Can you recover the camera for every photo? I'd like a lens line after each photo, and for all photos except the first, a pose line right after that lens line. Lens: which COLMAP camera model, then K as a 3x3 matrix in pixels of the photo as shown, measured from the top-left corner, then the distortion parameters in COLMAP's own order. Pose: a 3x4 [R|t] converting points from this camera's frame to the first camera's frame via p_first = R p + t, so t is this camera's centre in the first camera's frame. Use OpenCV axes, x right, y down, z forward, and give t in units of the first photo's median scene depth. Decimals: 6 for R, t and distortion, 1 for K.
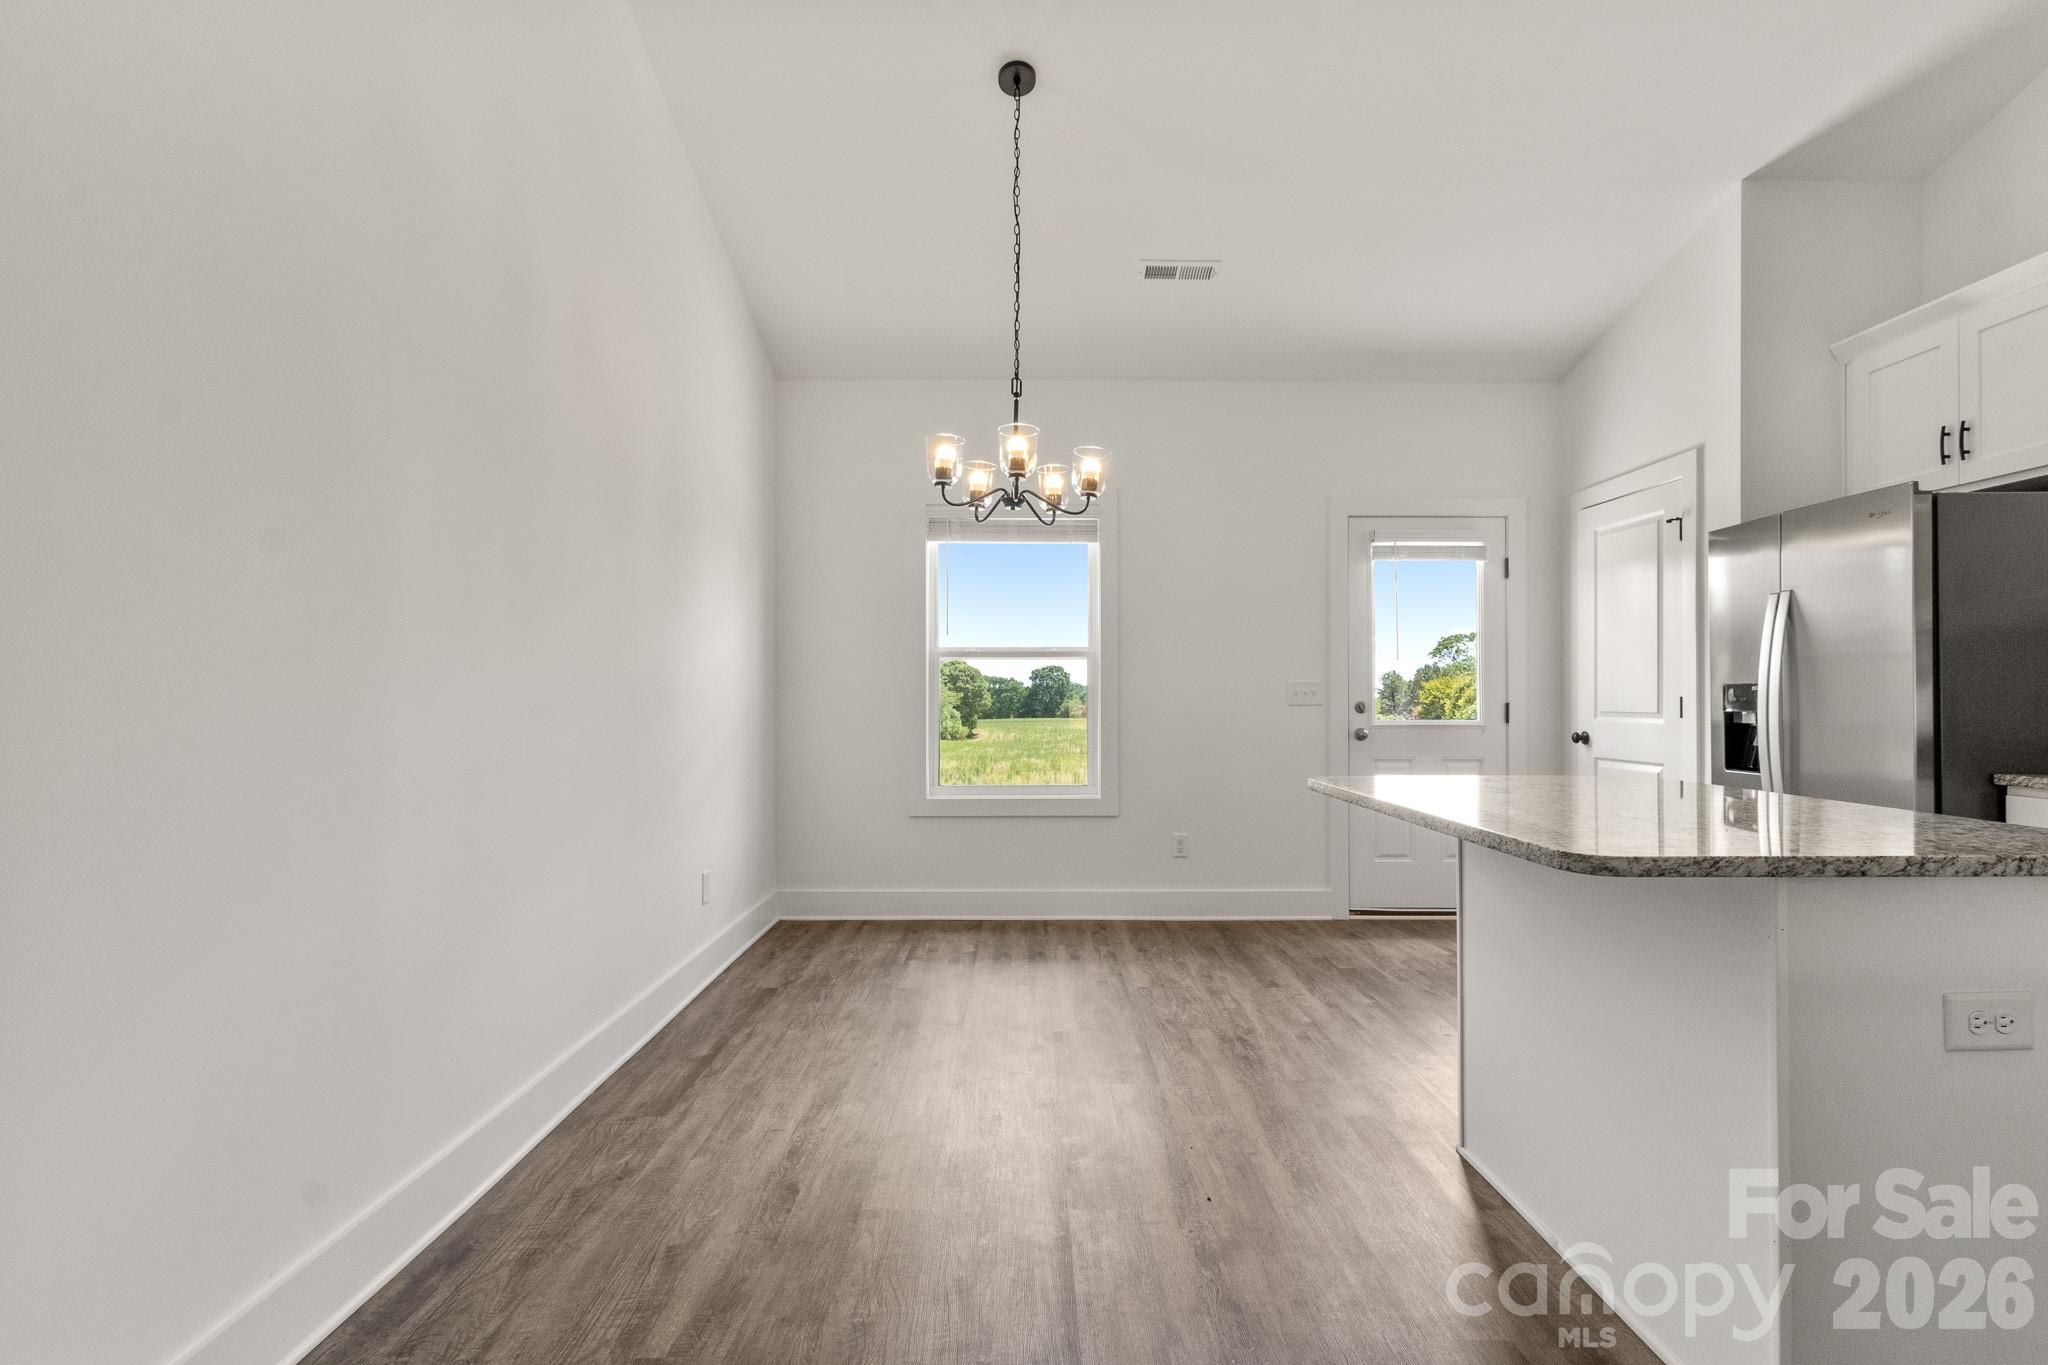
lens RADIAL K [[1021.4, 0, 1024.1], [0, 1021.4, 691.4], [0, 0, 1]] dist [0.003540, -0.002127]
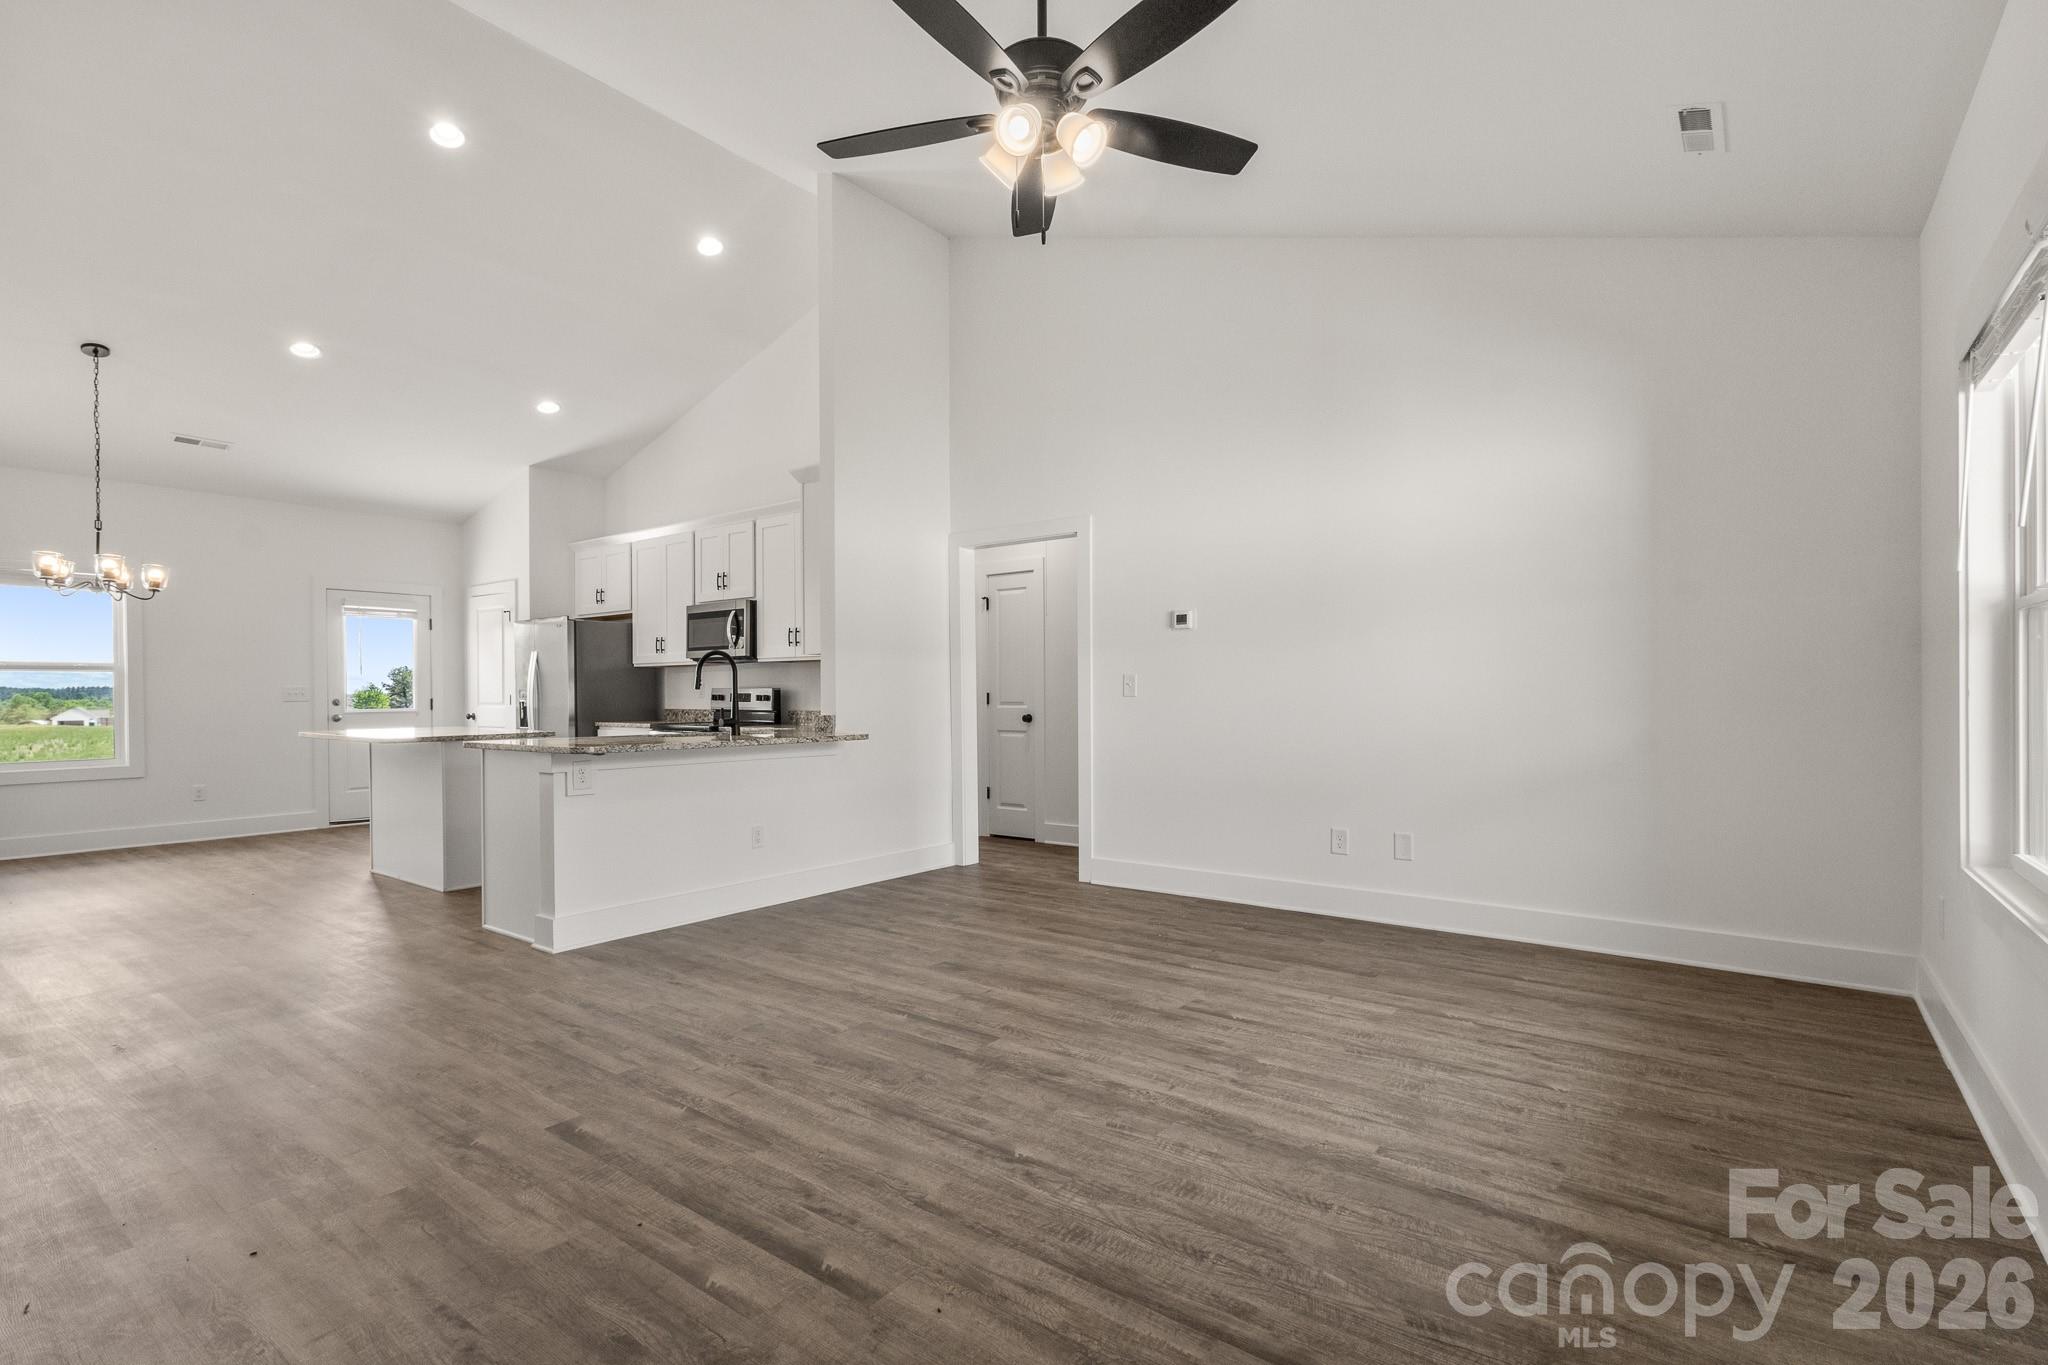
lens RADIAL K [[963.9, 0, 1026.8], [0, 963.9, 698.0], [0, 0, 1]] dist [0.000750, 0.003159]
pose [[0.607911, -0.009687, 0.793946, -0.293922], [0.000744, 0.999932, 0.011630, -0.010846], [-0.794005, -0.006479, 0.607877, -1.058537]]
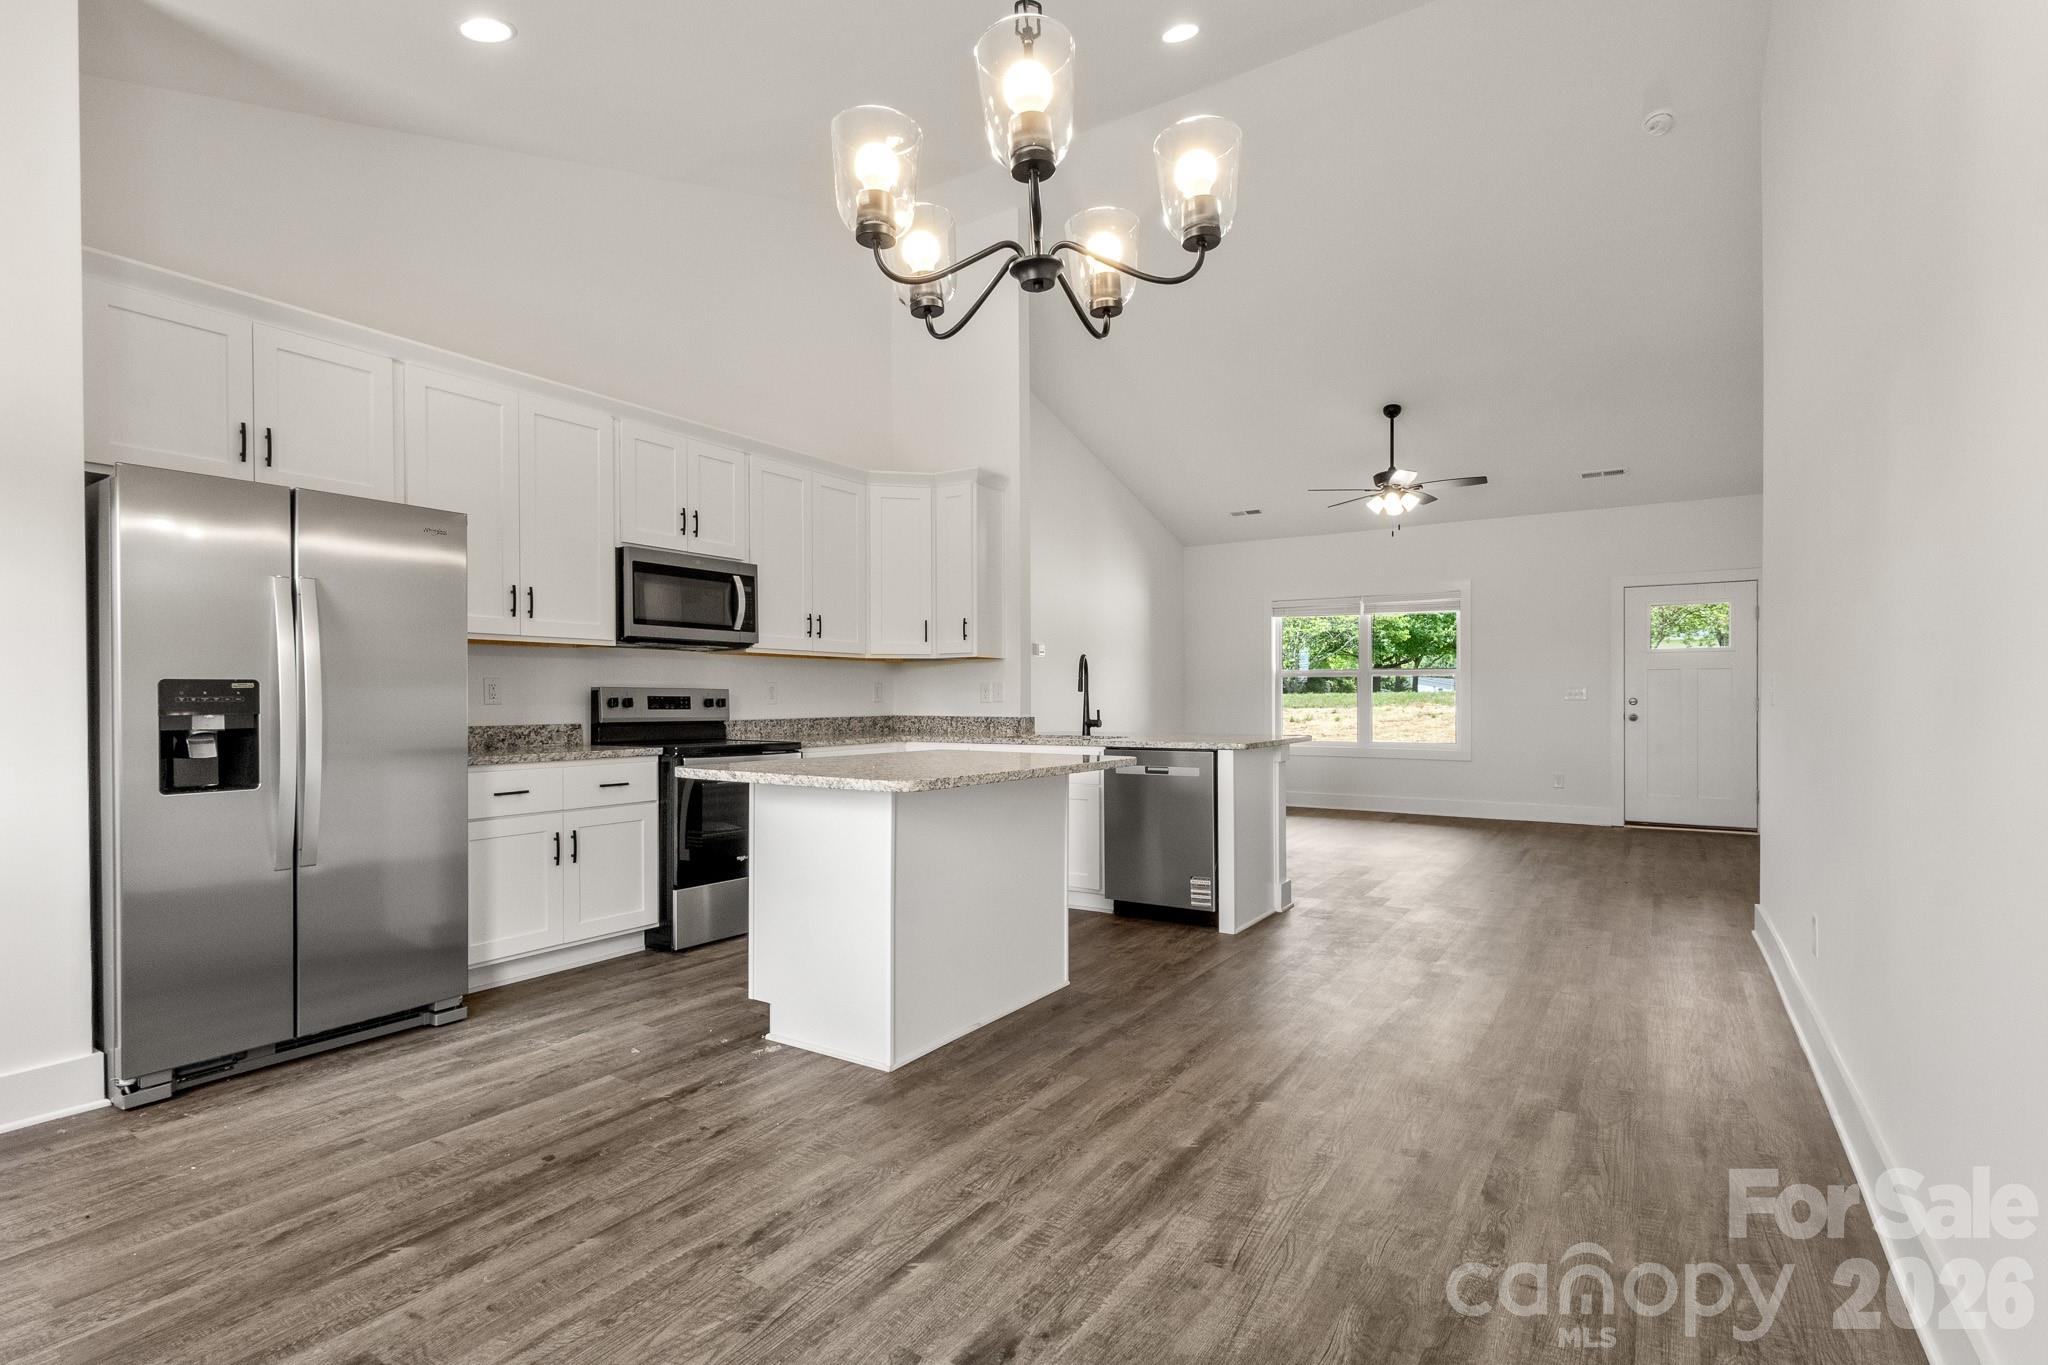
lens RADIAL K [[963.9, 0, 1032.6], [0, 963.9, 698.1], [0, 0, 1]] dist [0.000750, 0.003159]
pose [[-0.837508, 0.000029, 0.546425, -0.198358], [-0.003238, 0.999982, -0.005017, 0.006901], [-0.546415, -0.005972, -0.837493, 1.086319]]
